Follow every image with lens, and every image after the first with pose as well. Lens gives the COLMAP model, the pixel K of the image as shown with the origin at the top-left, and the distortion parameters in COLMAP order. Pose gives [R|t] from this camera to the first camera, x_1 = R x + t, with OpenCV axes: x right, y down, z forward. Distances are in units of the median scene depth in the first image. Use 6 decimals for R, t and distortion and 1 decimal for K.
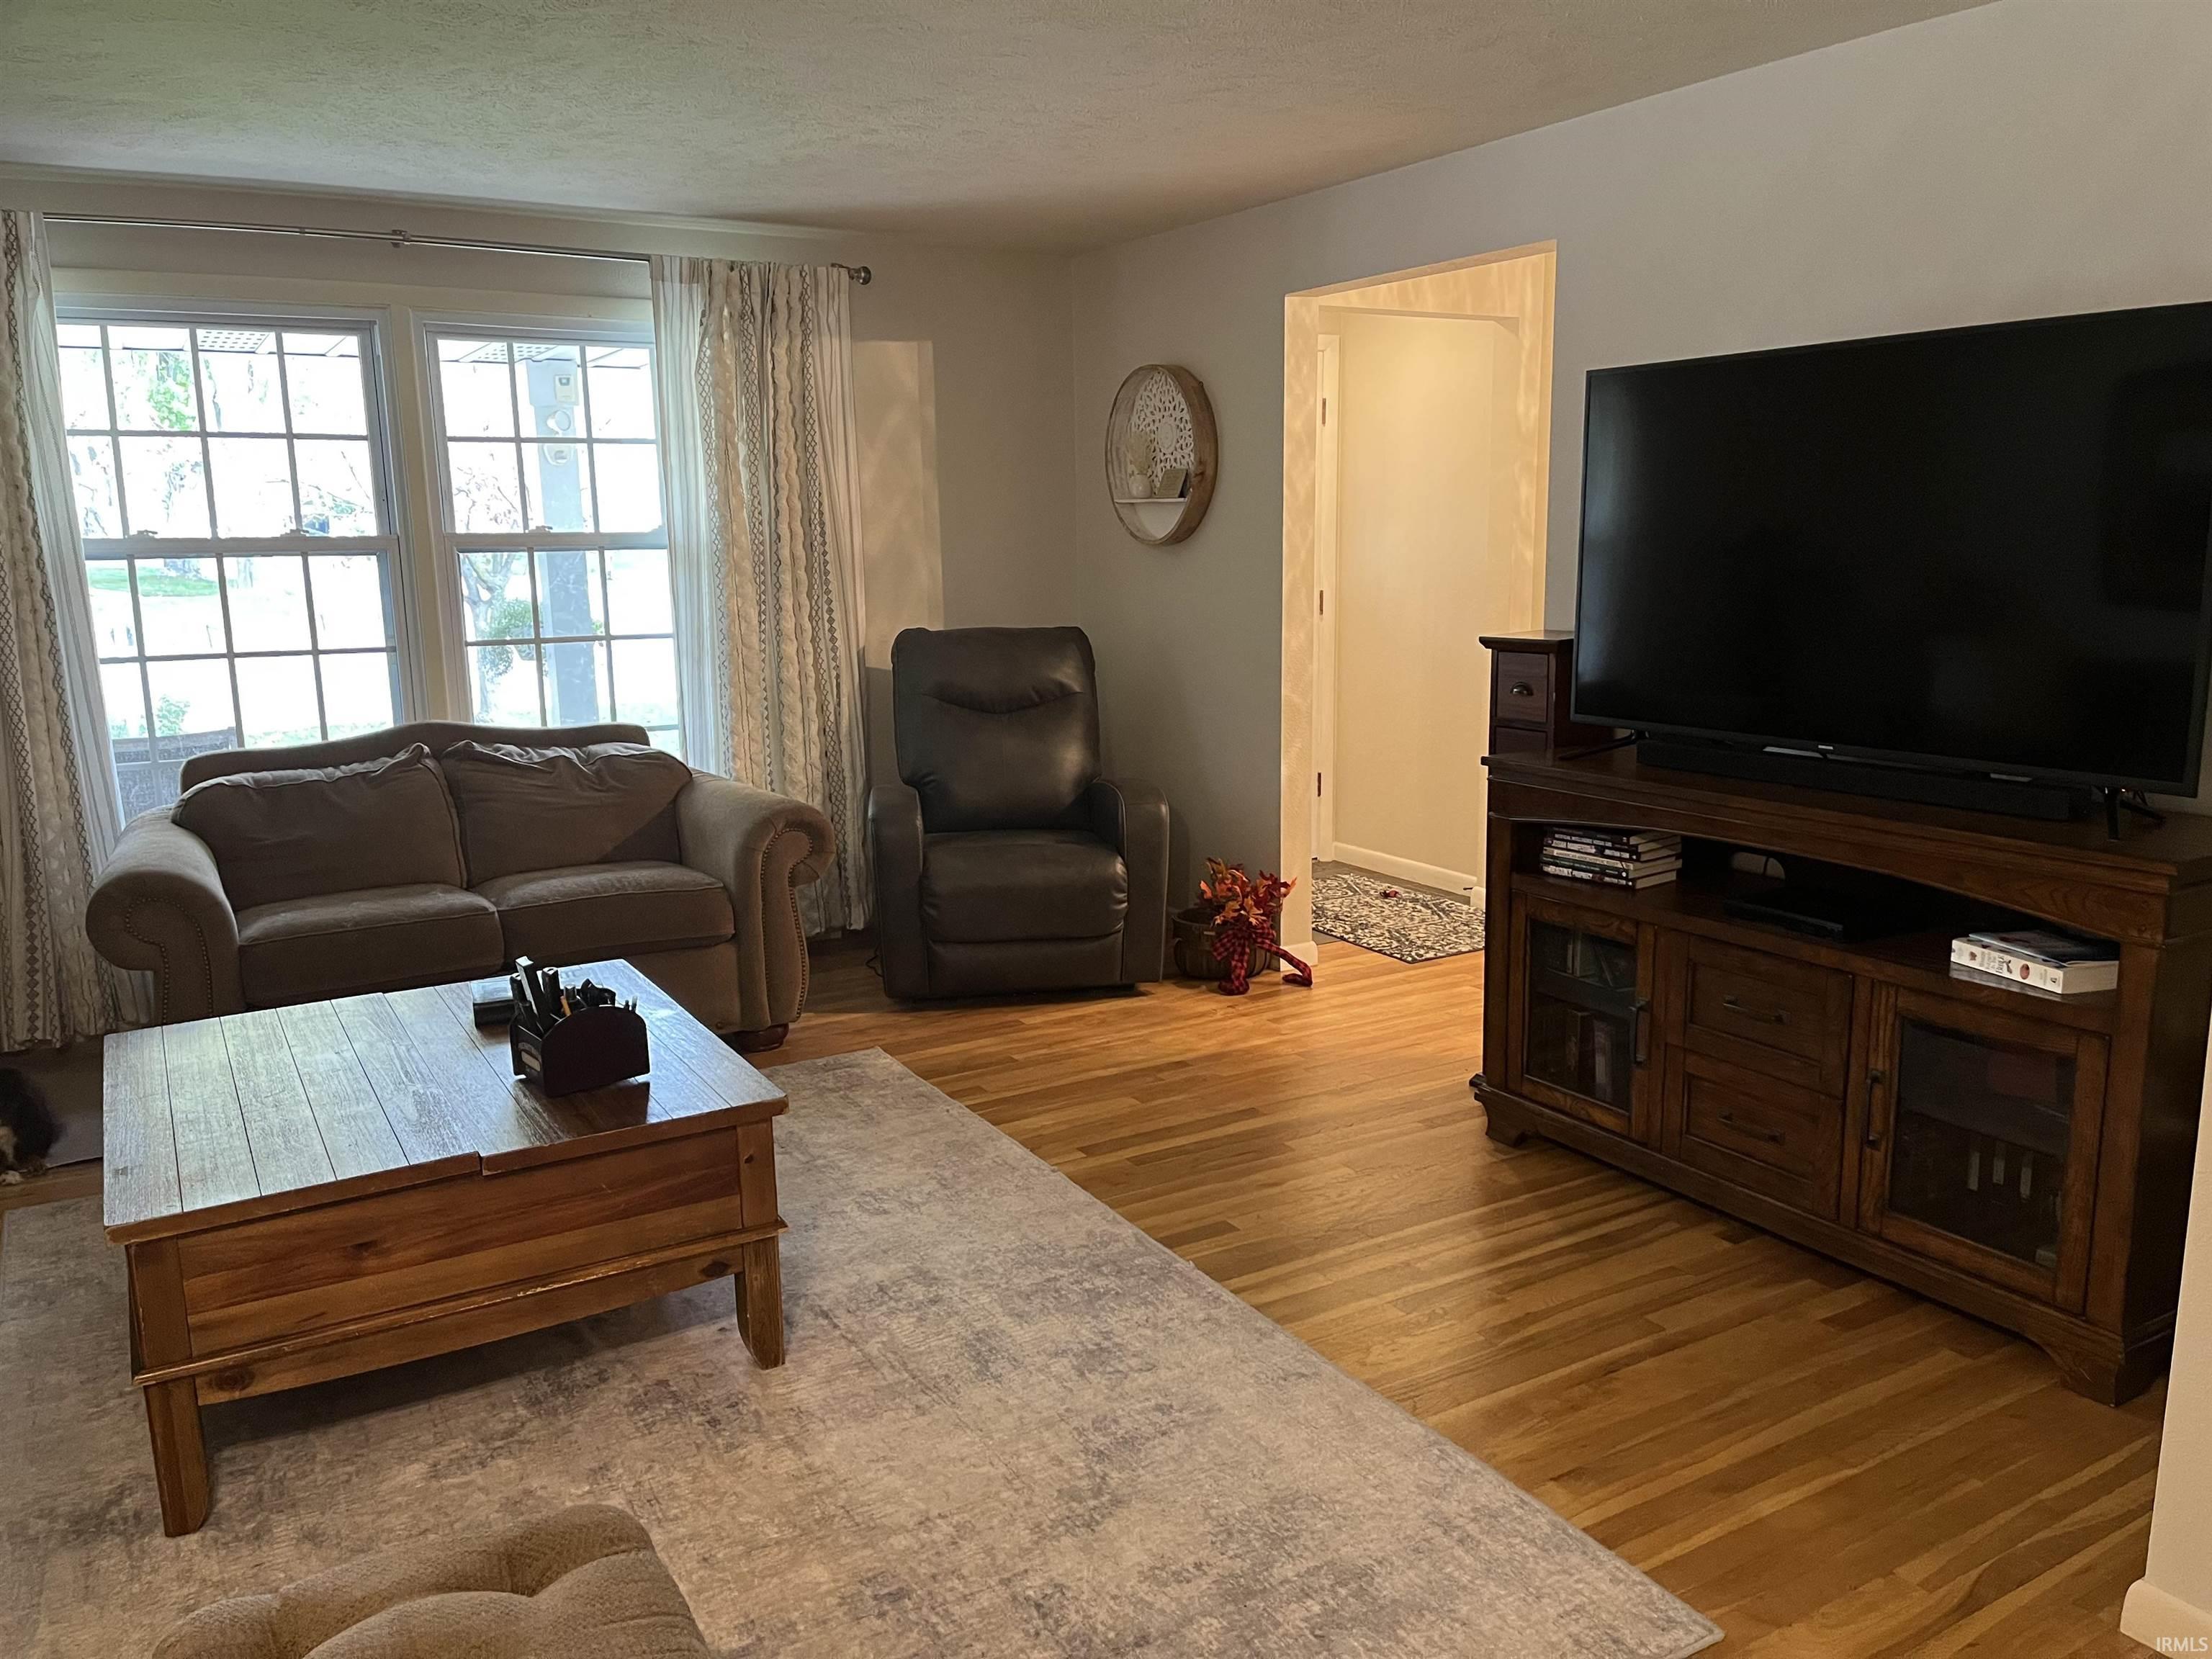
lens RADIAL K [[1668.7, 0, 1106.5], [0, 1668.7, 829.6], [0, 0, 1]] dist [0.049077, -0.023673]
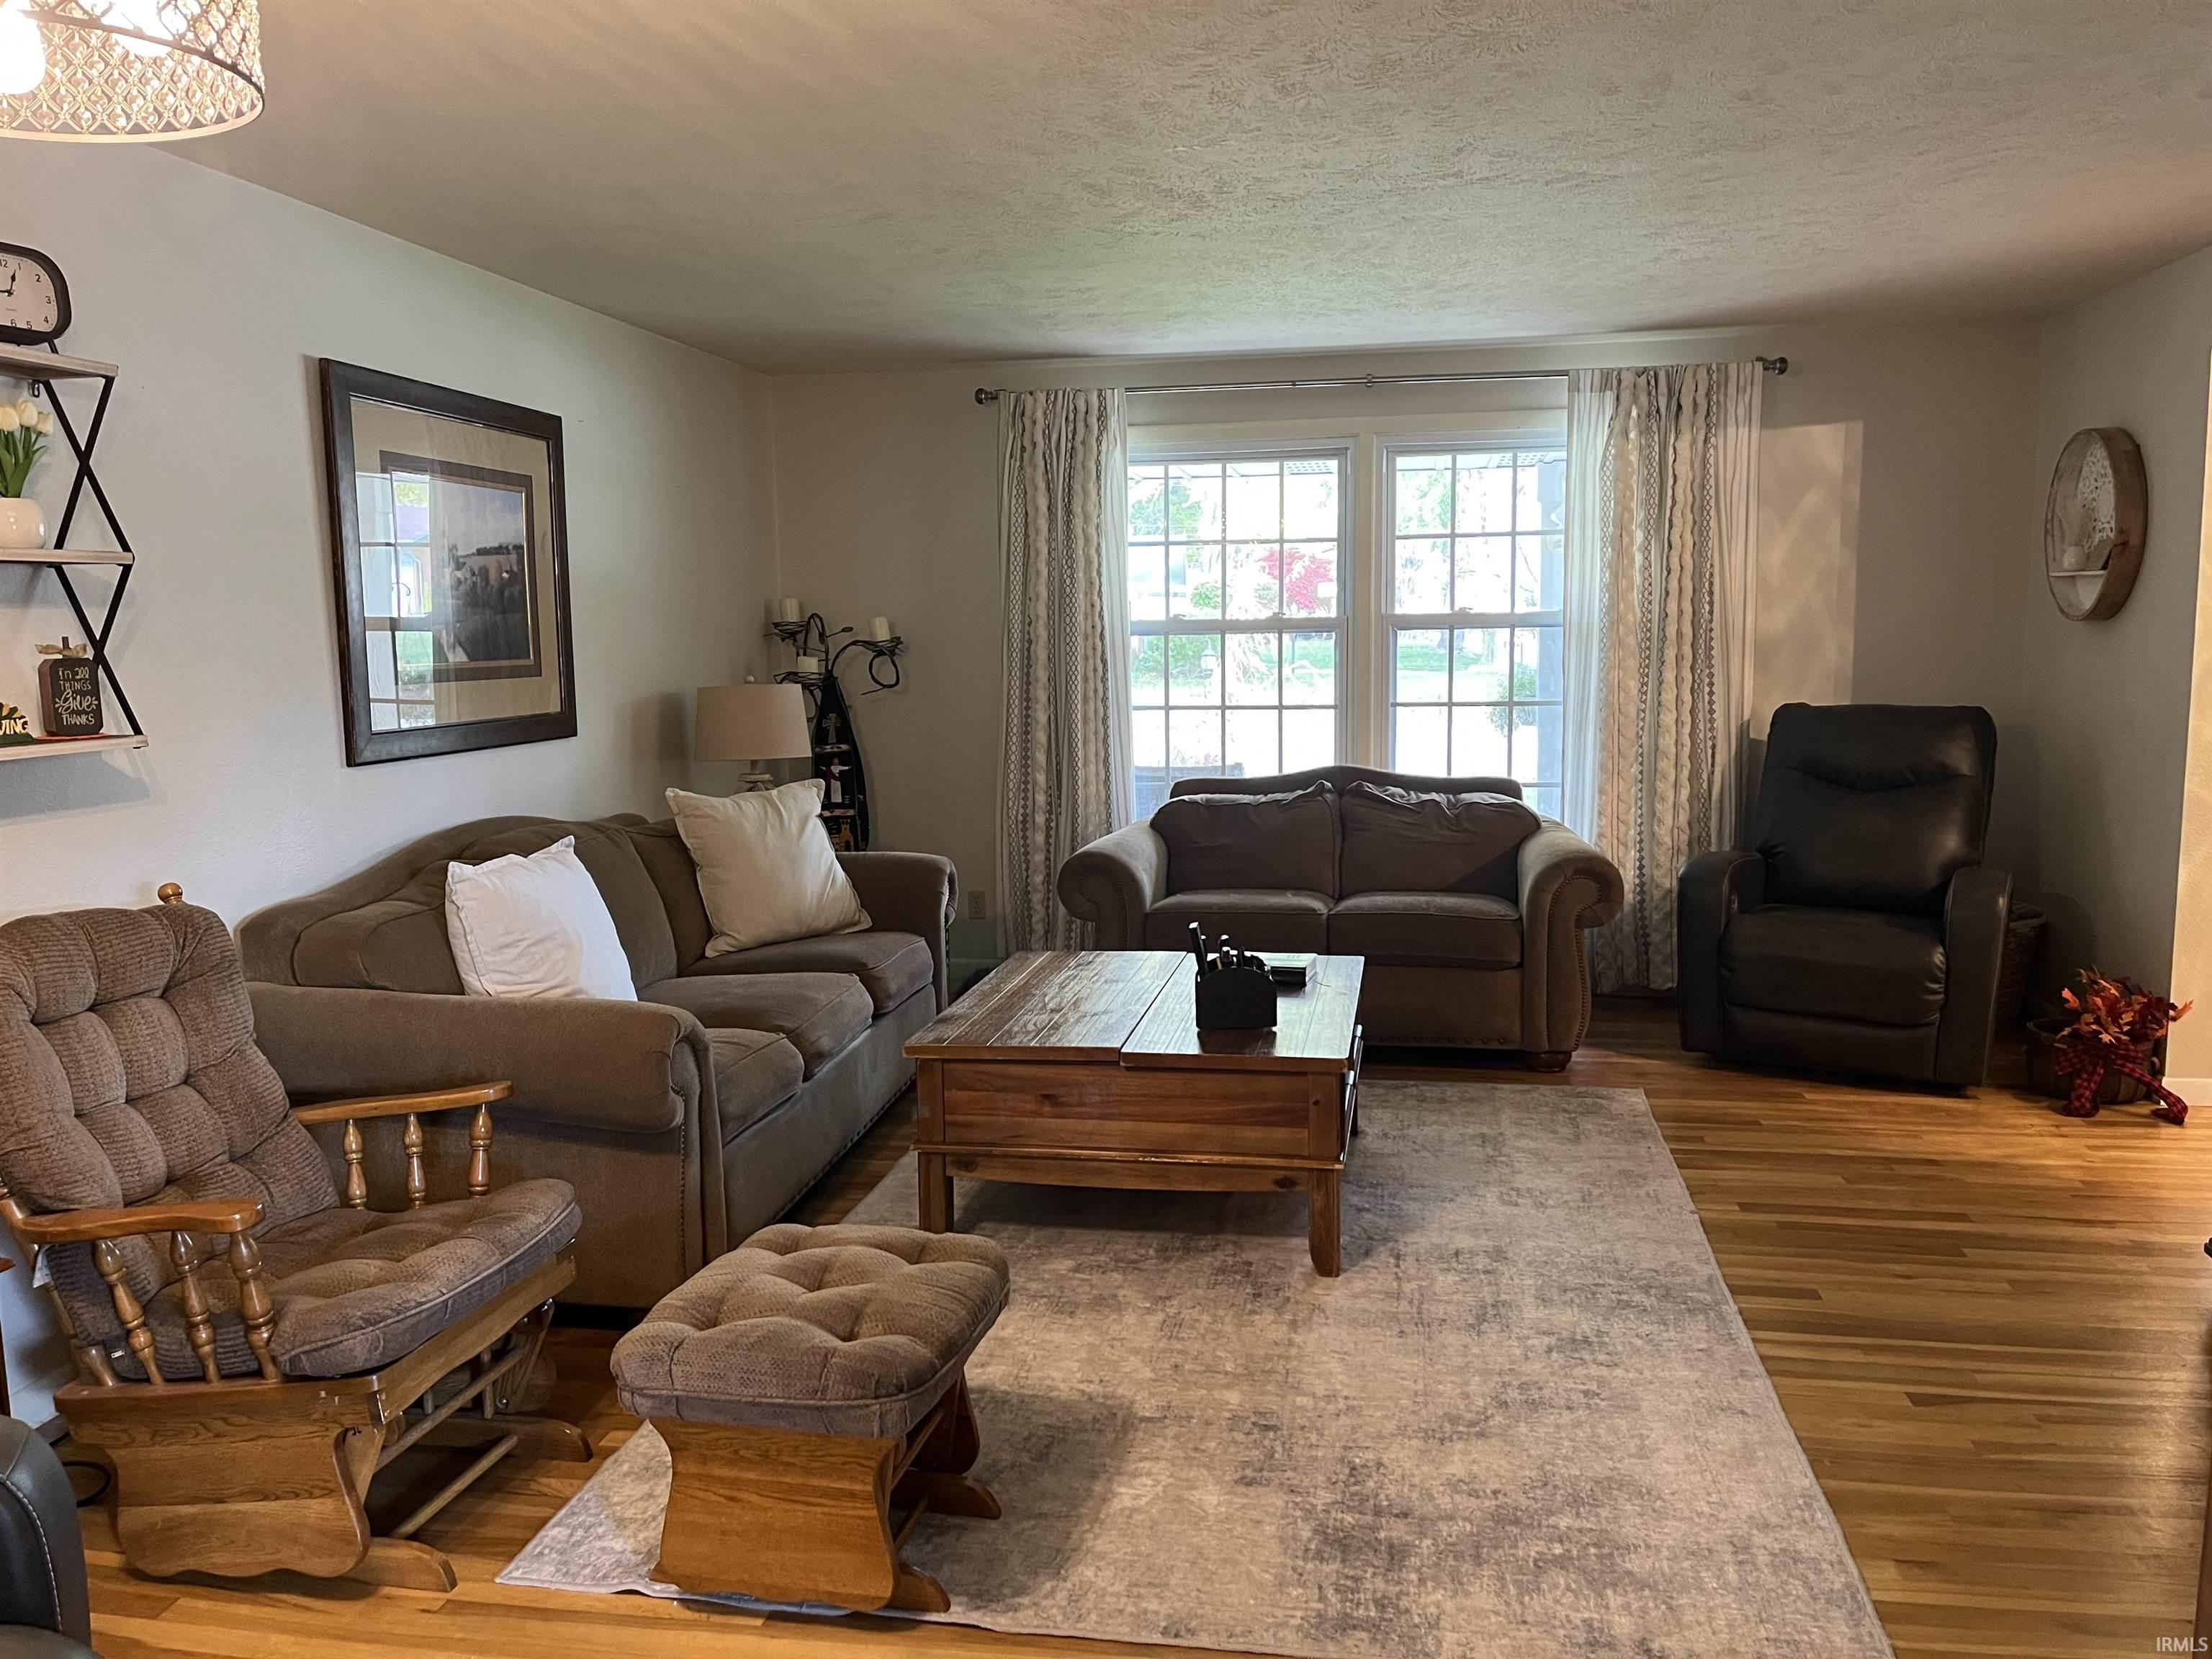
lens RADIAL K [[1668.7, 0, 1115.2], [0, 1668.7, 831.1], [0, 0, 1]] dist [0.049077, -0.023673]
pose [[0.754877, 0.082702, -0.650632, 0.277824], [-0.113960, 0.993468, -0.005939, 0.010917], [0.645890, 0.078630, 0.759370, -0.040954]]
